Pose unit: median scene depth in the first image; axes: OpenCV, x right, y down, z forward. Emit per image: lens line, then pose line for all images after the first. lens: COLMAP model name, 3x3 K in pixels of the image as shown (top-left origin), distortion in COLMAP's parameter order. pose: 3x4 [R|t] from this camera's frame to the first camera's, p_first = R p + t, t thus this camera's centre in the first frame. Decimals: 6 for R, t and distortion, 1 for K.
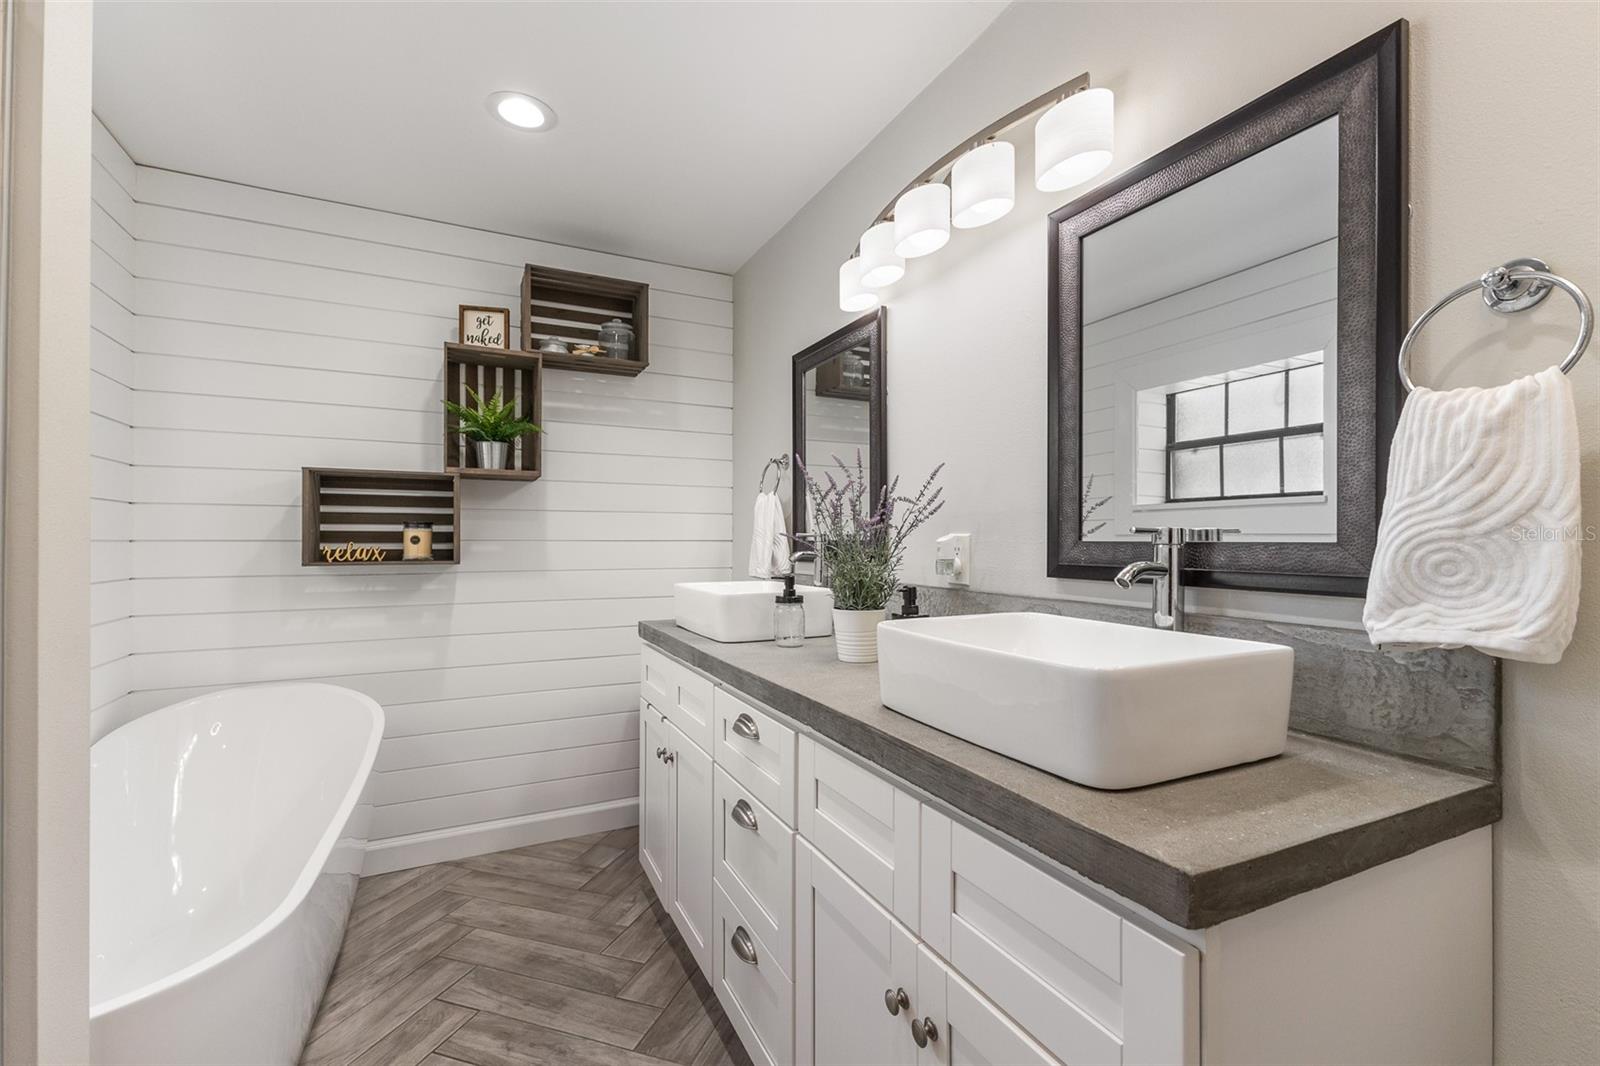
lens RADIAL K [[692.2, 0, 802.0], [0, 692.2, 527.6], [0, 0, 1]] dist [0.016365, -0.006394]
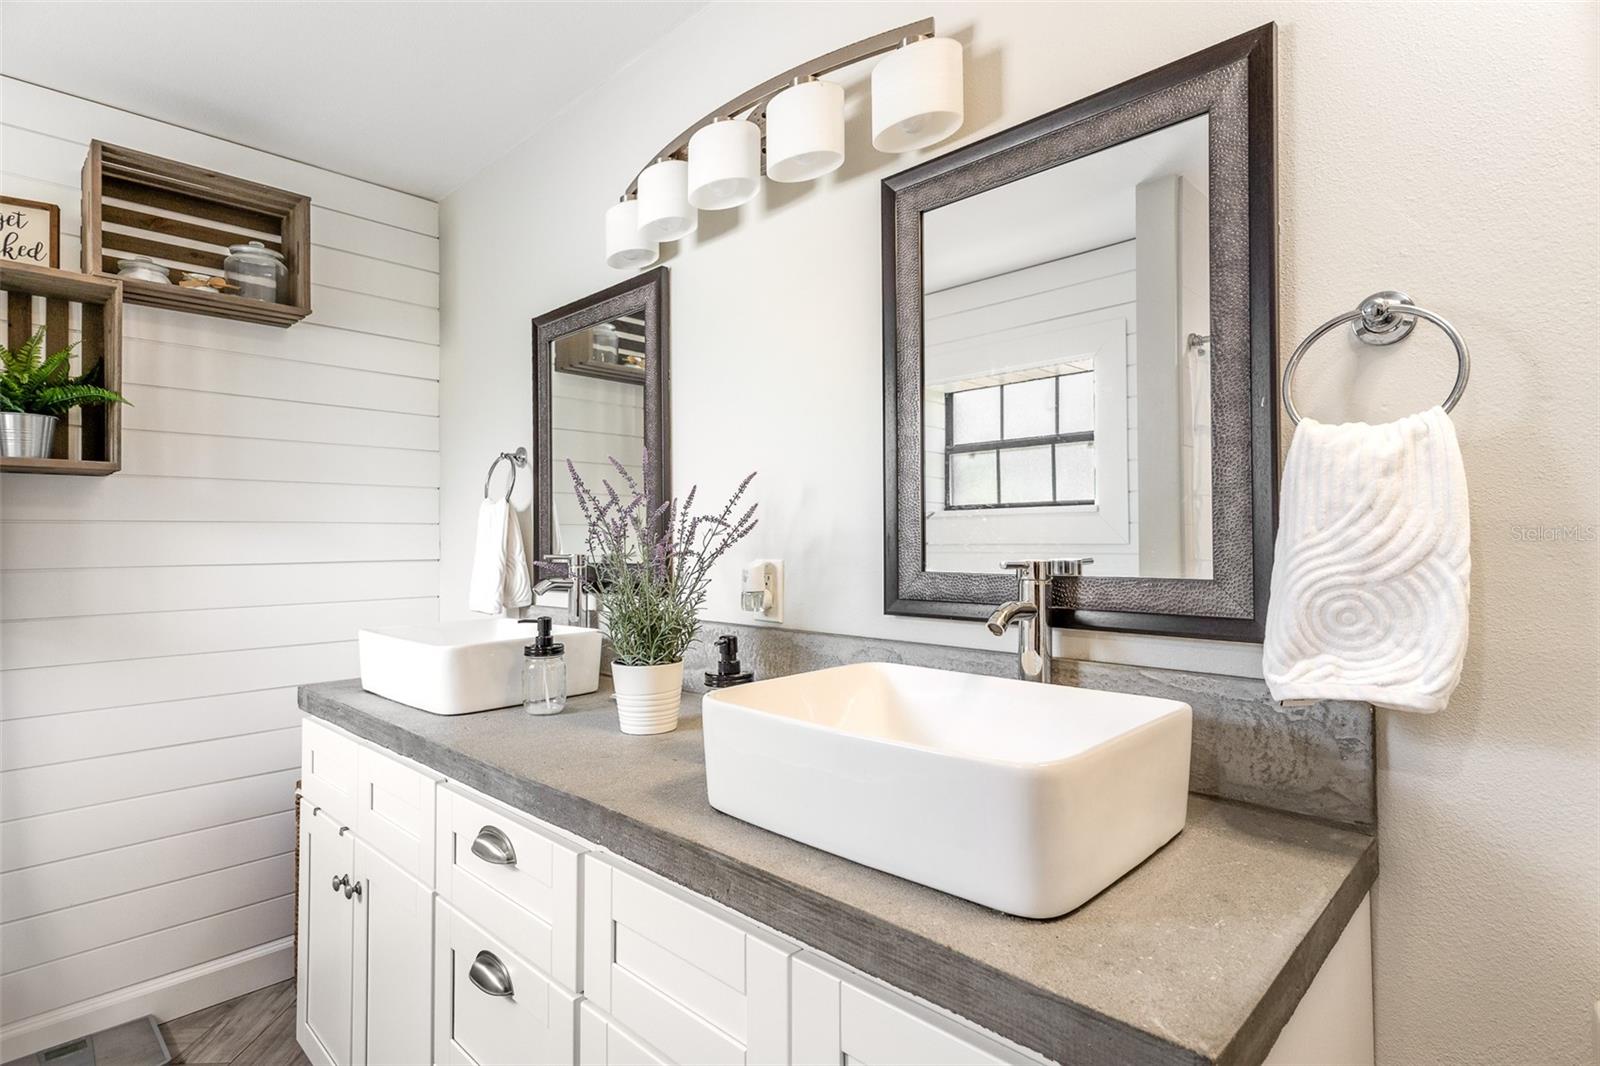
lens RADIAL K [[807.5, 0, 804.2], [0, 807.5, 519.1], [0, 0, 1]] dist [0.028254, -0.011381]
pose [[0.940333, 0.000412, 0.340255, -0.063792], [0.003258, 0.999943, -0.010215, -0.032046], [-0.340240, 0.010714, 0.940278, 0.114495]]
